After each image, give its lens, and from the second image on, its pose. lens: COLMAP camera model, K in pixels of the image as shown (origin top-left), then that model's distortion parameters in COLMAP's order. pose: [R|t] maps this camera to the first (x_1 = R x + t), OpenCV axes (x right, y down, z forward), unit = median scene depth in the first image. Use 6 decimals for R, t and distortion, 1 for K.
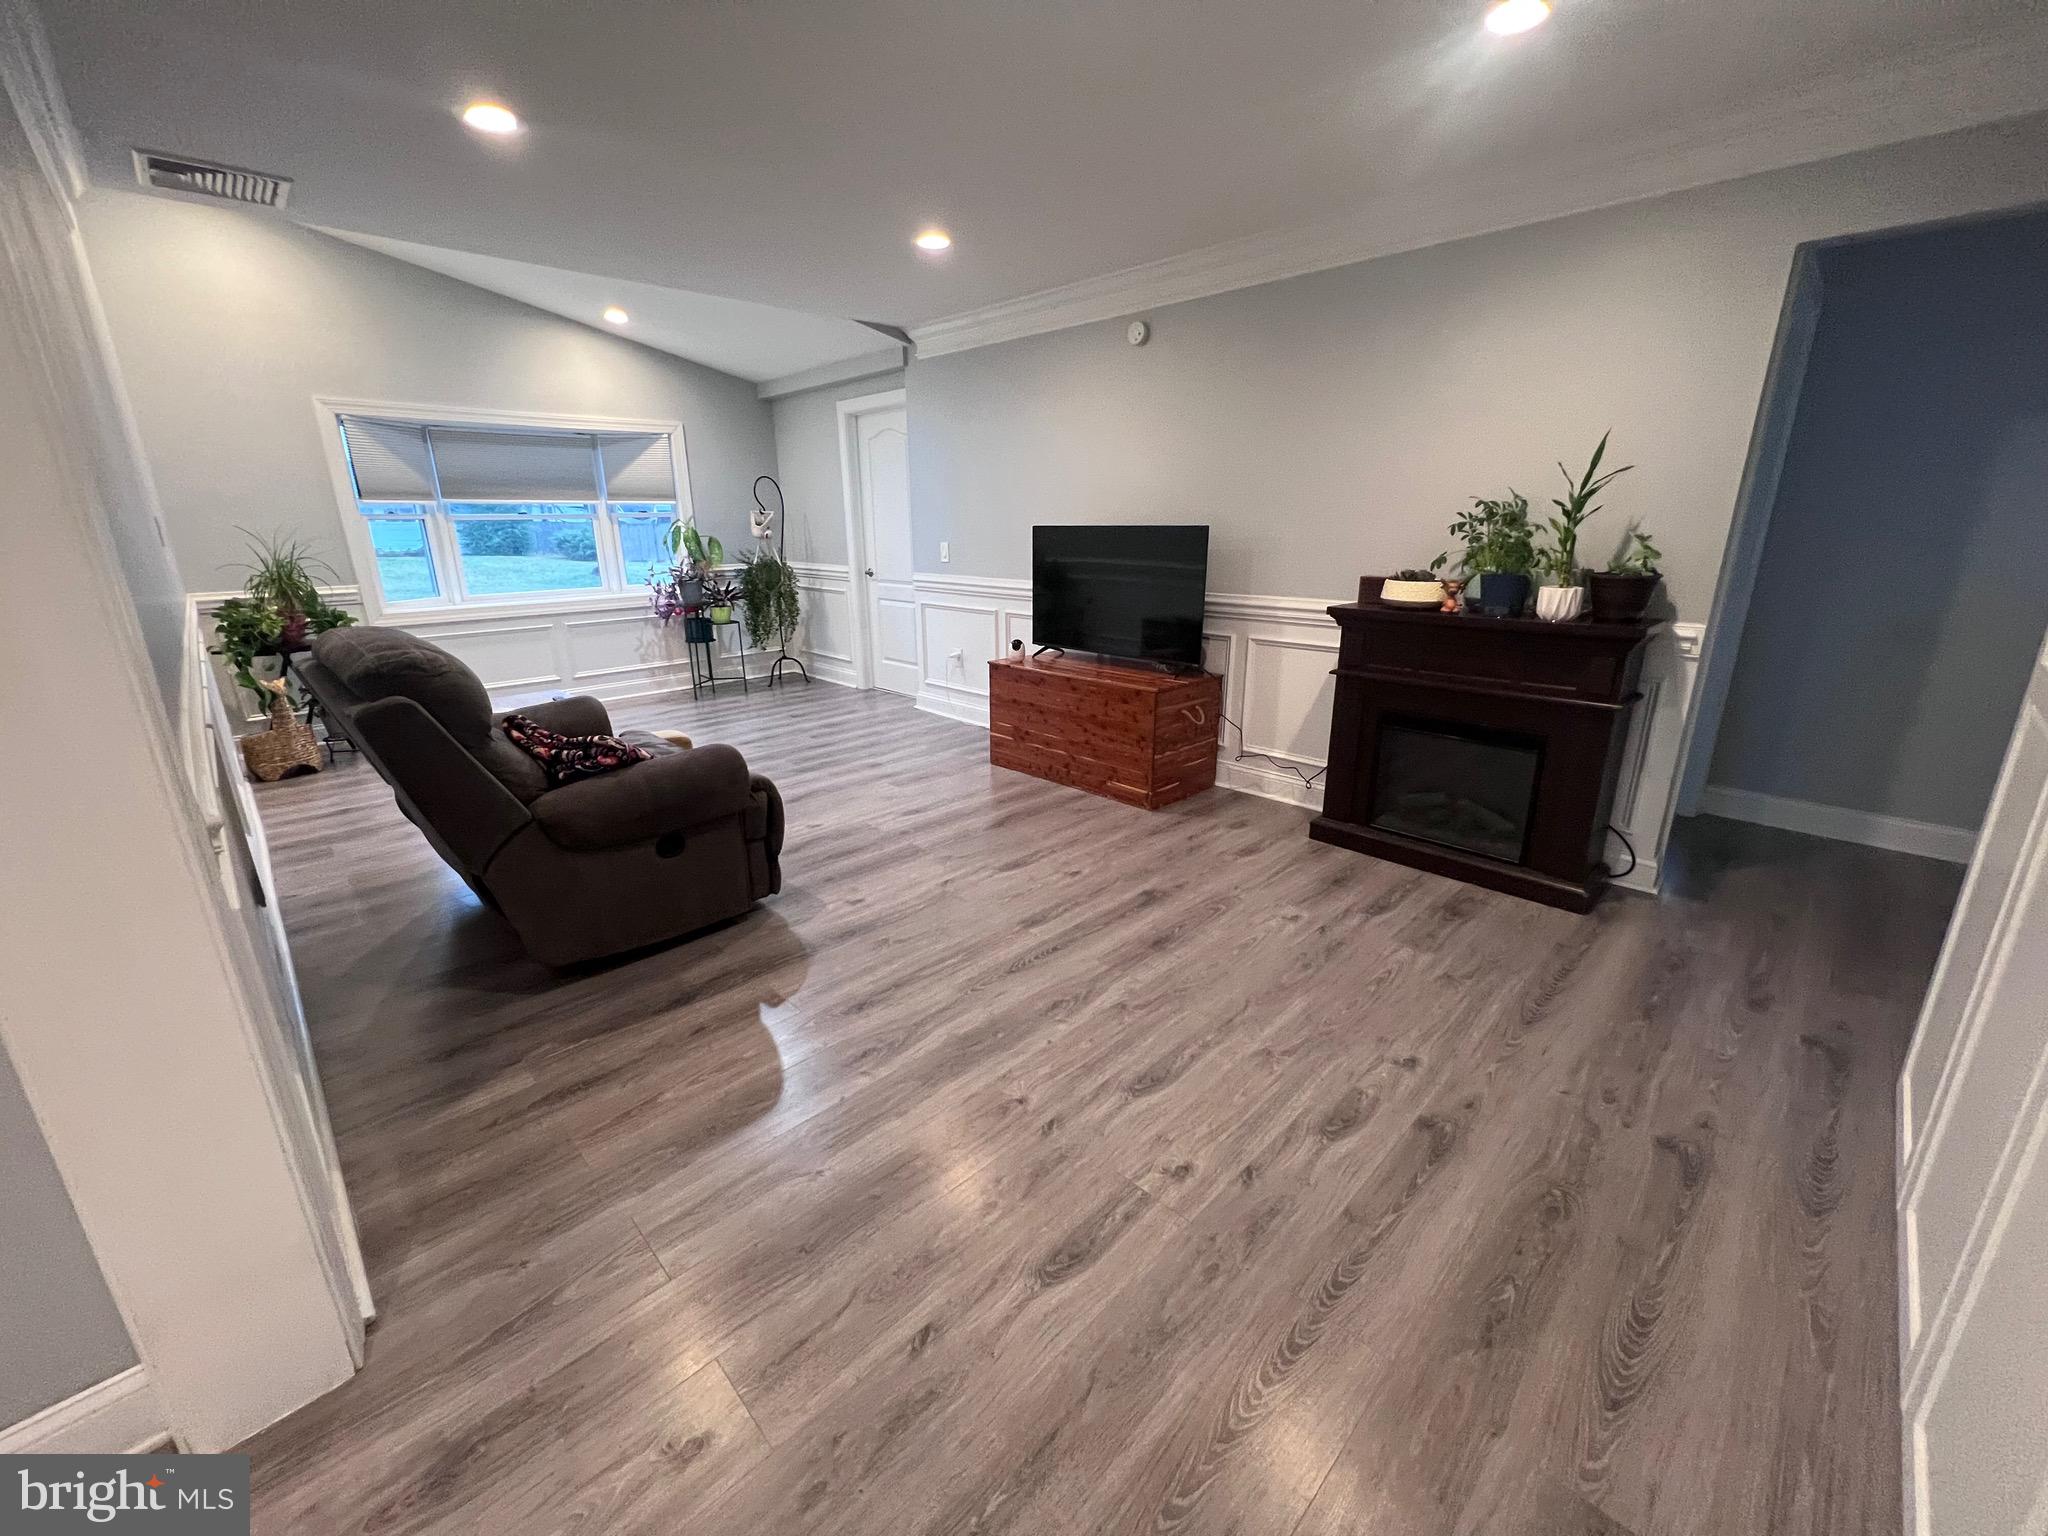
lens RADIAL K [[814.8, 0, 1021.7], [0, 814.8, 758.8], [0, 0, 1]] dist [0.000351, 0.000469]
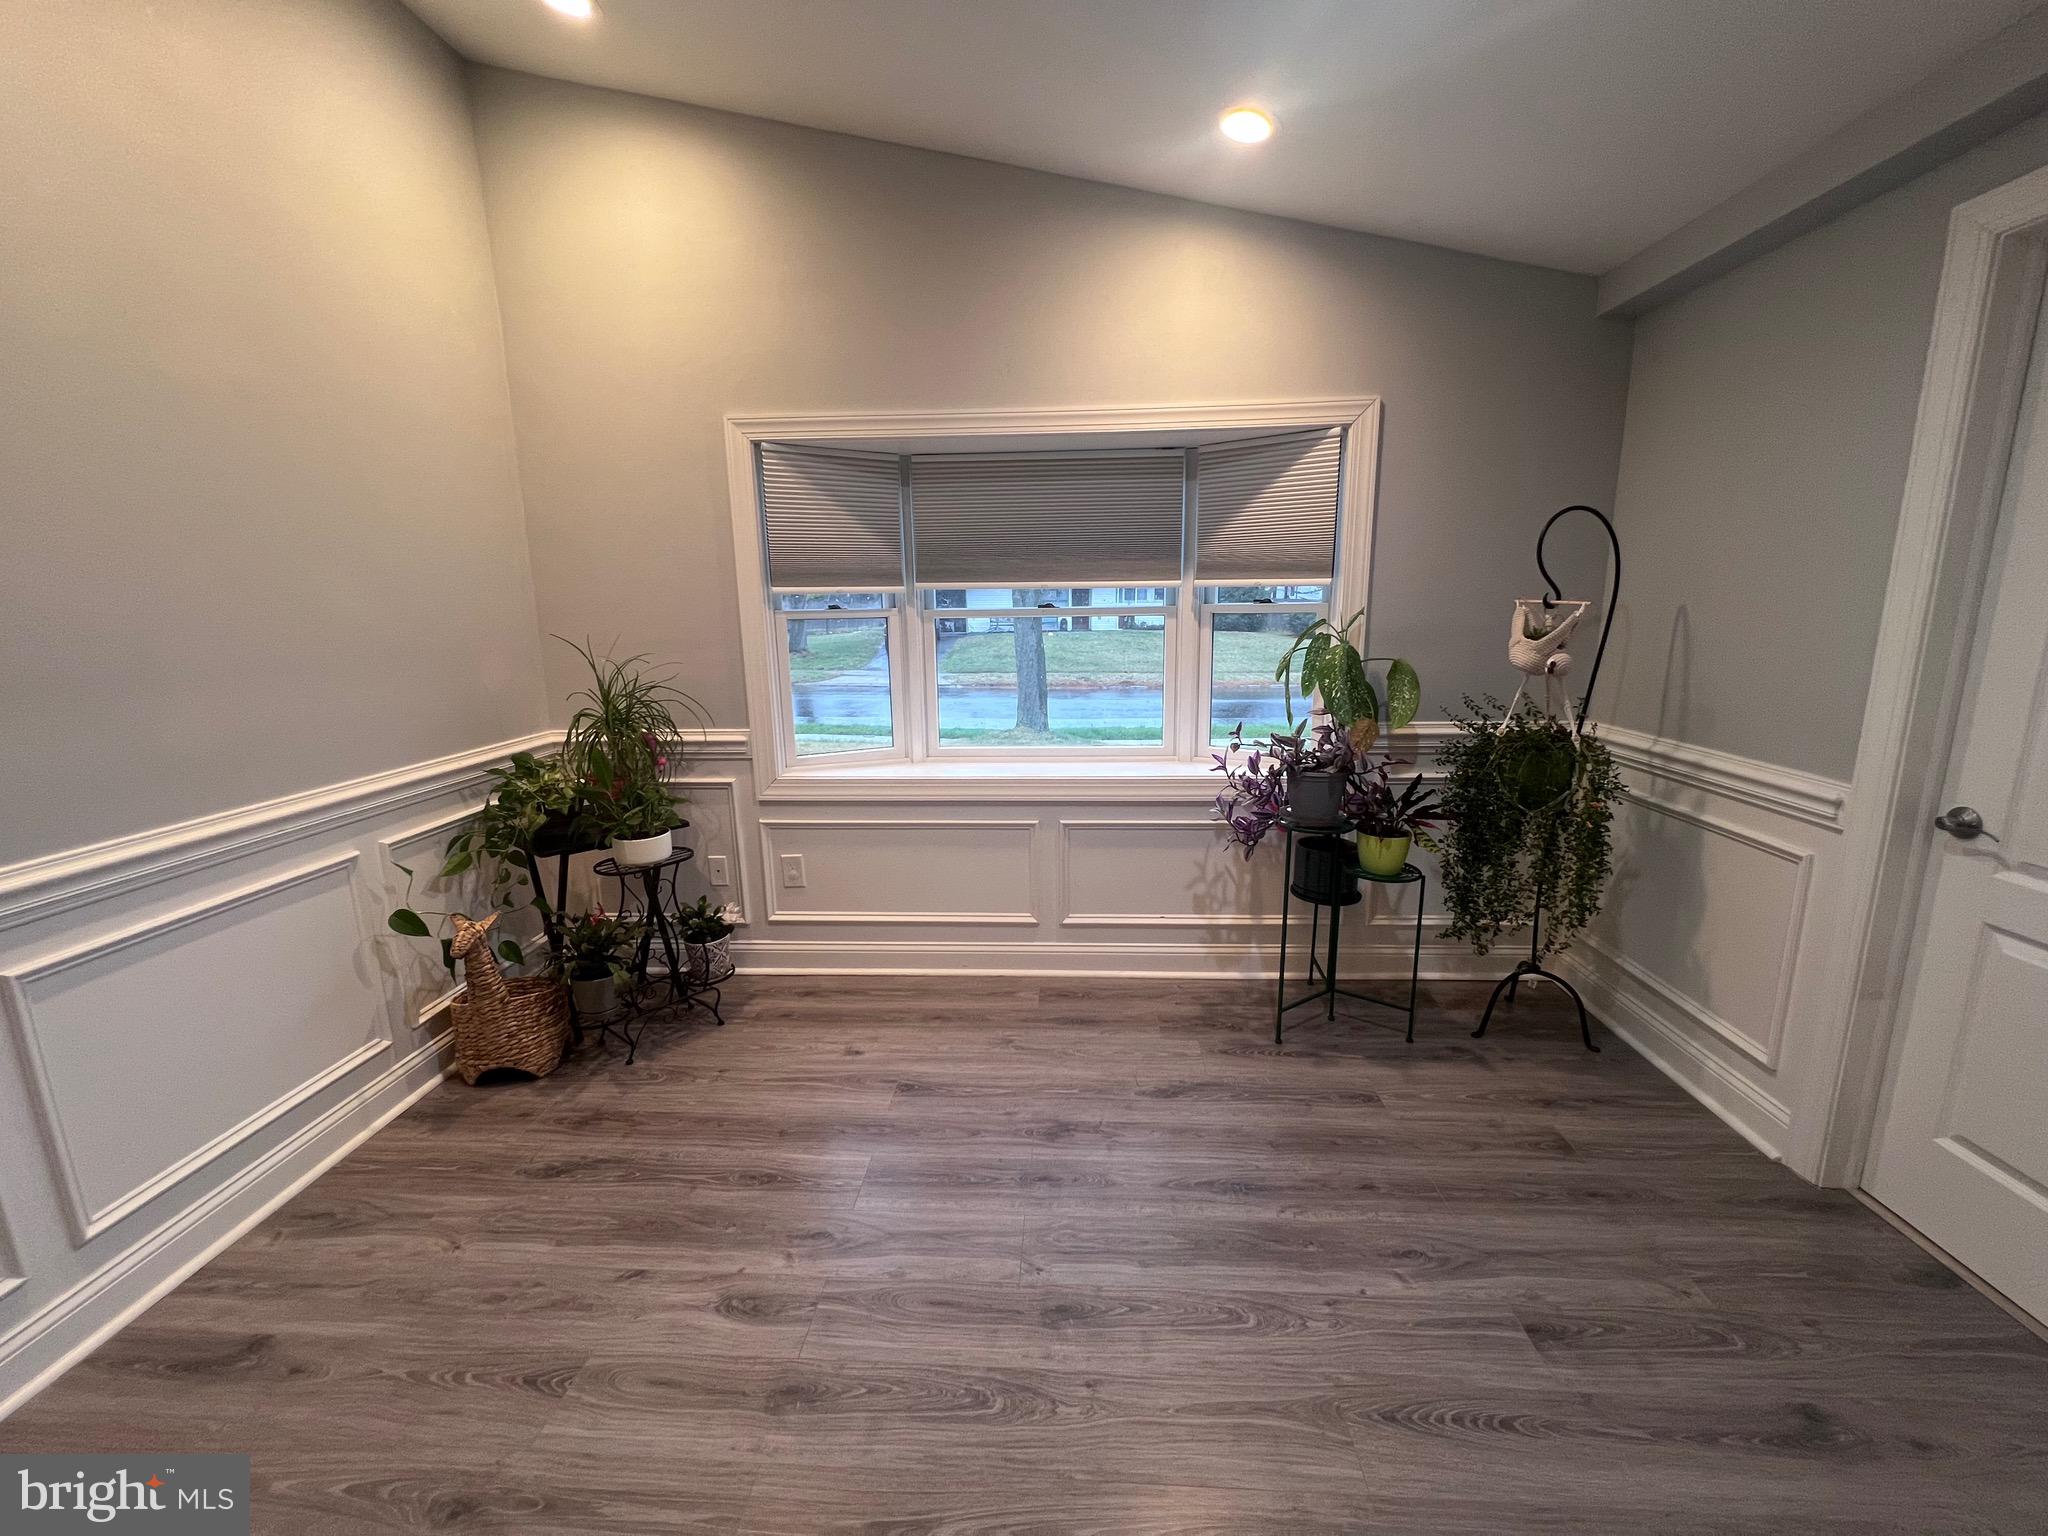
lens RADIAL K [[816.5, 0, 1022.5], [0, 816.5, 760.8], [0, 0, 1]] dist [-0.000766, -0.000260]
pose [[0.669147, 0.143891, -0.729066, -0.198915], [-0.205224, 0.978703, 0.004802, -0.185072], [0.714231, 0.146409, 0.684426, 0.586938]]
